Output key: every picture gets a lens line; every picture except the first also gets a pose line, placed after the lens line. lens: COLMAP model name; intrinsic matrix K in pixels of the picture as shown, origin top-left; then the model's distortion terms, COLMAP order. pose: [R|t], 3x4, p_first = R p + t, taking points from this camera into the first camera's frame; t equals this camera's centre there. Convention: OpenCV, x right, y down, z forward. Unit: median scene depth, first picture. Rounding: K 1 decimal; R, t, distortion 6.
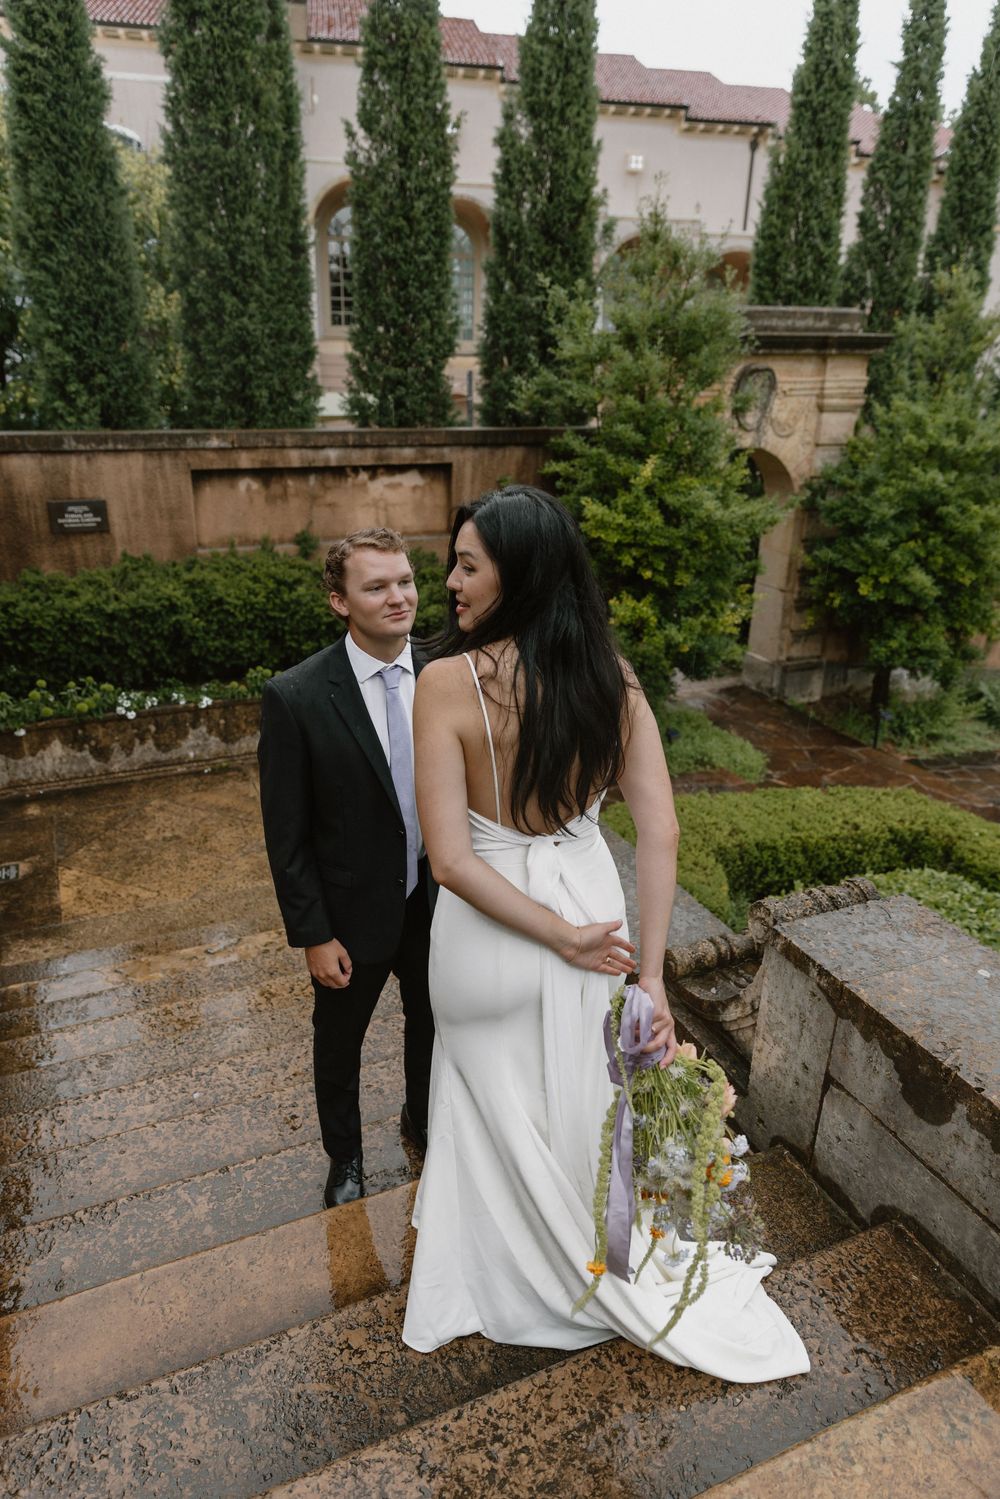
lens RADIAL K [[983.3, 0, 500.0], [0, 983.3, 749.5], [0, 0, 1]] dist [0.005137, 0.001993]
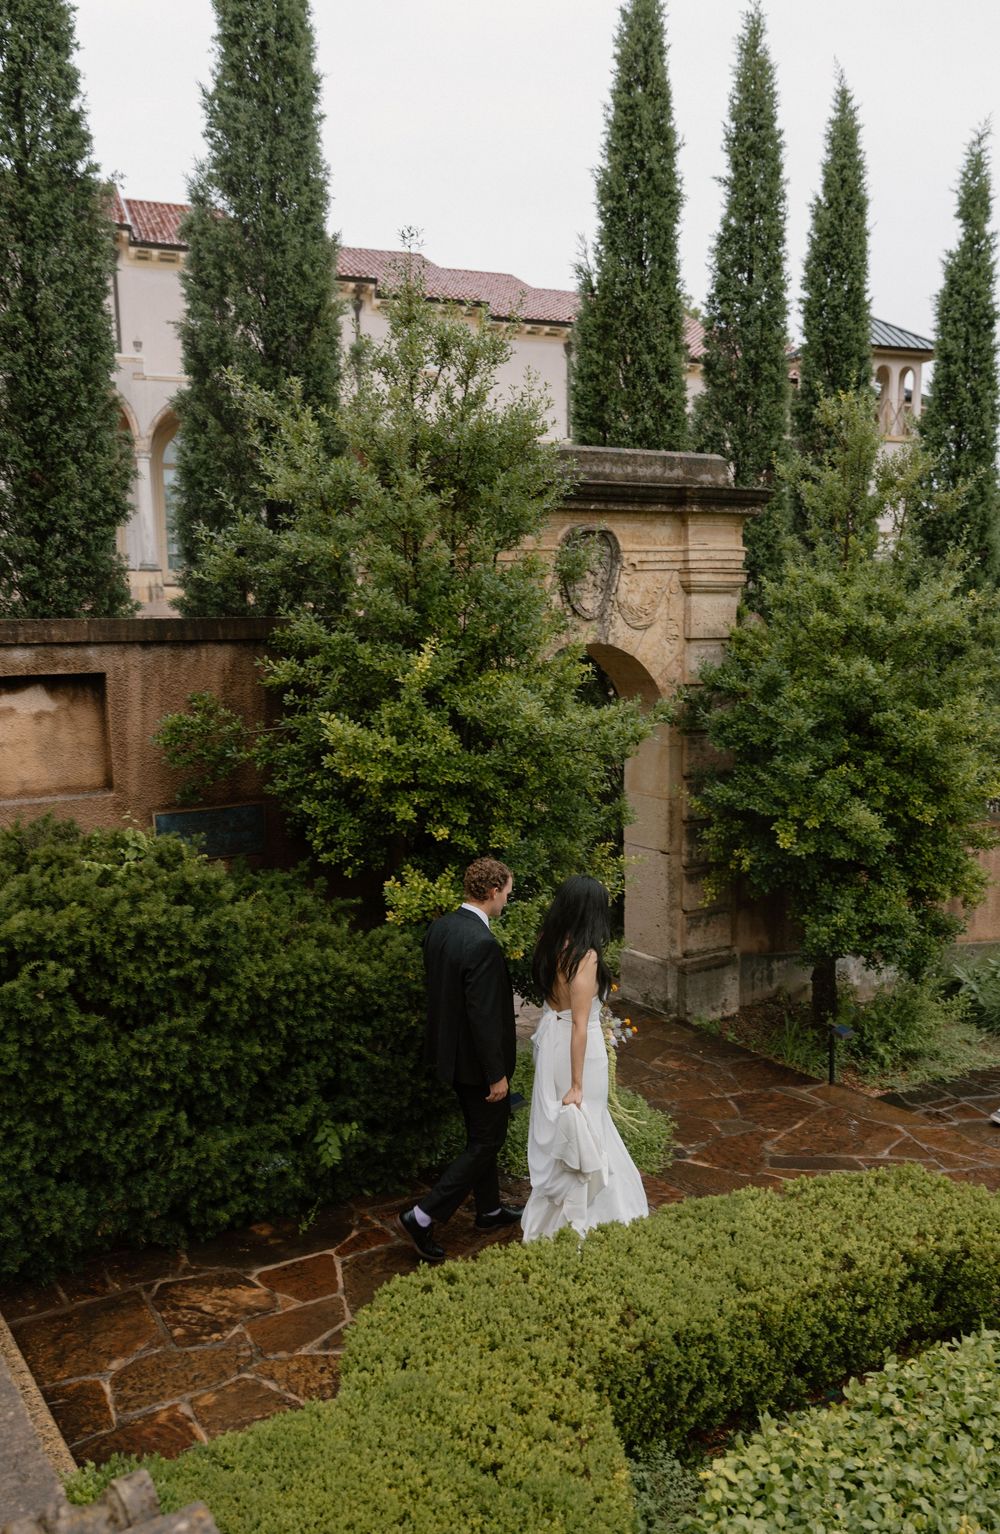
lens RADIAL K [[1243.5, 0, 547.6], [0, 1243.5, 792.6], [0, 0, 1]] dist [0.002619, 0.001306]
pose [[0.981004, -0.055305, 0.185938, 0.063308], [0.096528, 0.970578, -0.220593, -0.026304], [-0.168267, 0.234351, 0.957479, 0.227347]]
